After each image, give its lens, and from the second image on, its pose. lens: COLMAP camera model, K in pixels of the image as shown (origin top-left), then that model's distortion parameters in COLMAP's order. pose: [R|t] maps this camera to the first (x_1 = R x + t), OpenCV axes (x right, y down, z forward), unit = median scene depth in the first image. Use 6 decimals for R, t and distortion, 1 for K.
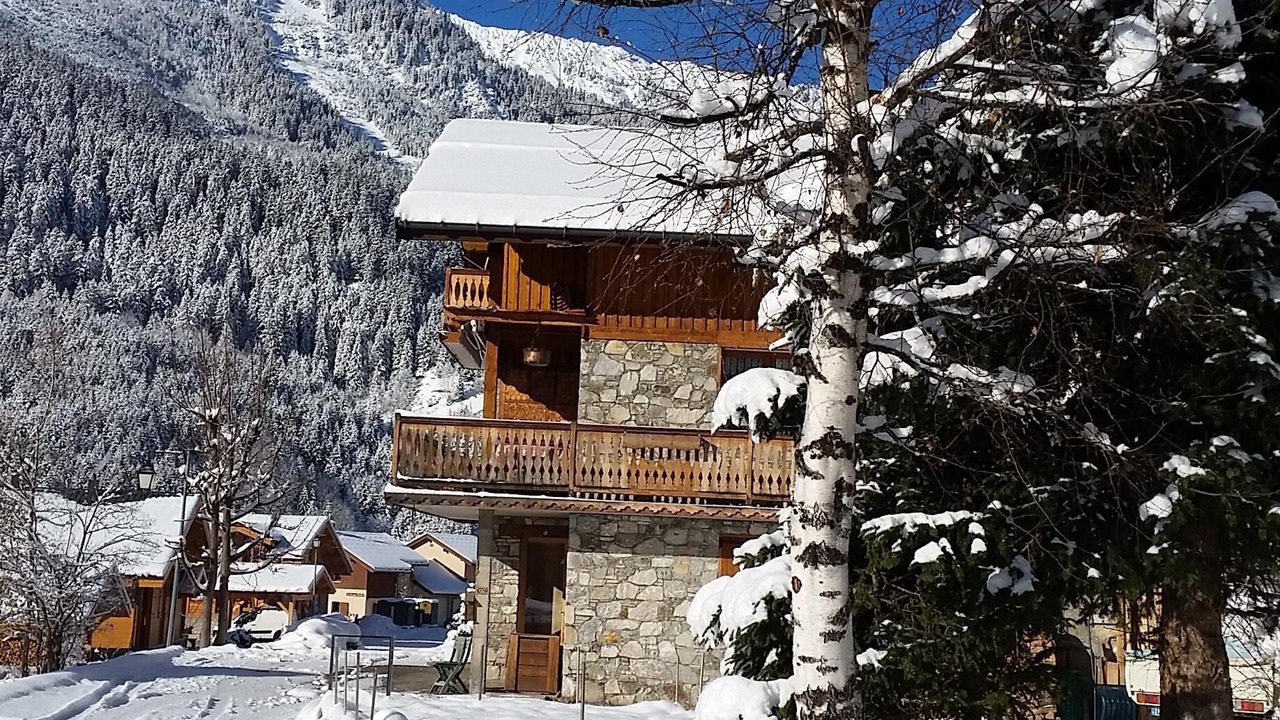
lens RADIAL K [[1936.0, 0, 582.1], [0, 1936.0, 327.0], [0, 0, 1]] dist [0.116833, 0.000000]
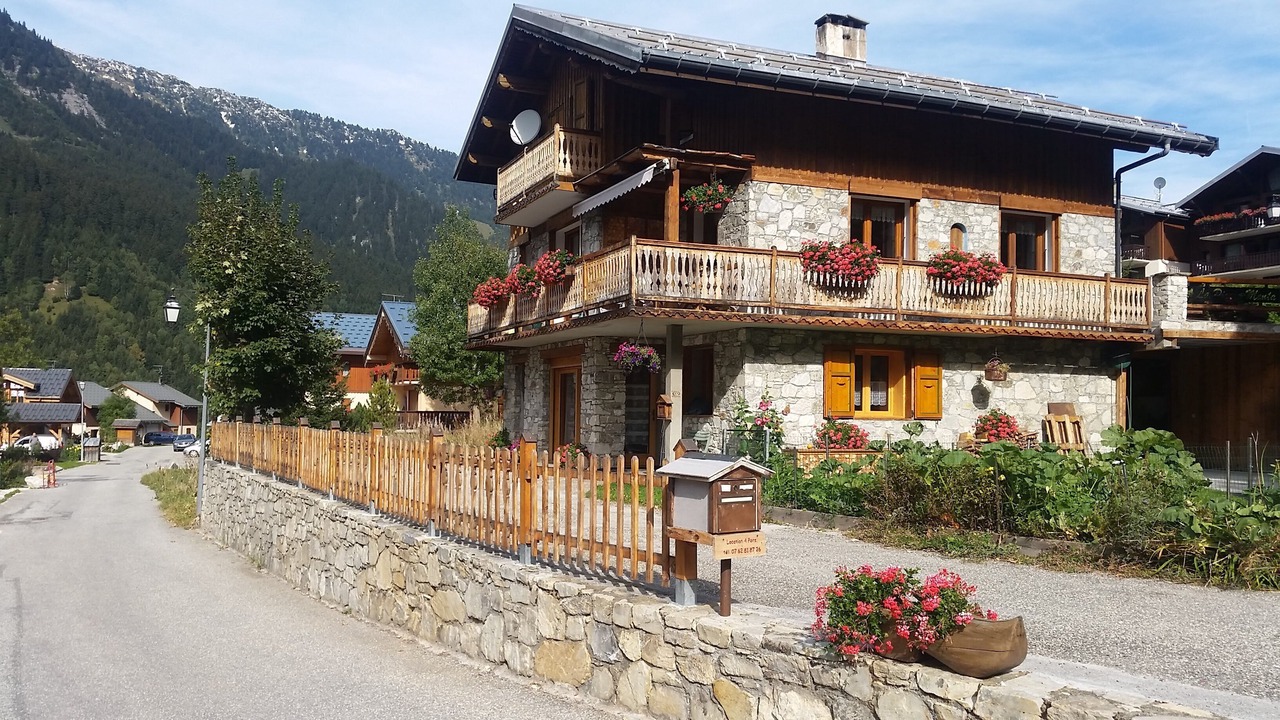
lens RADIAL K [[1105.5, 0, 633.3], [0, 1105.5, 402.8], [0, 0, 1]] dist [0.039439, -0.054881]
pose [[0.918013, -0.024953, 0.395765, -0.336738], [-0.024853, 0.992436, 0.120221, 0.061404], [-0.395771, -0.120200, 0.910449, 0.399163]]
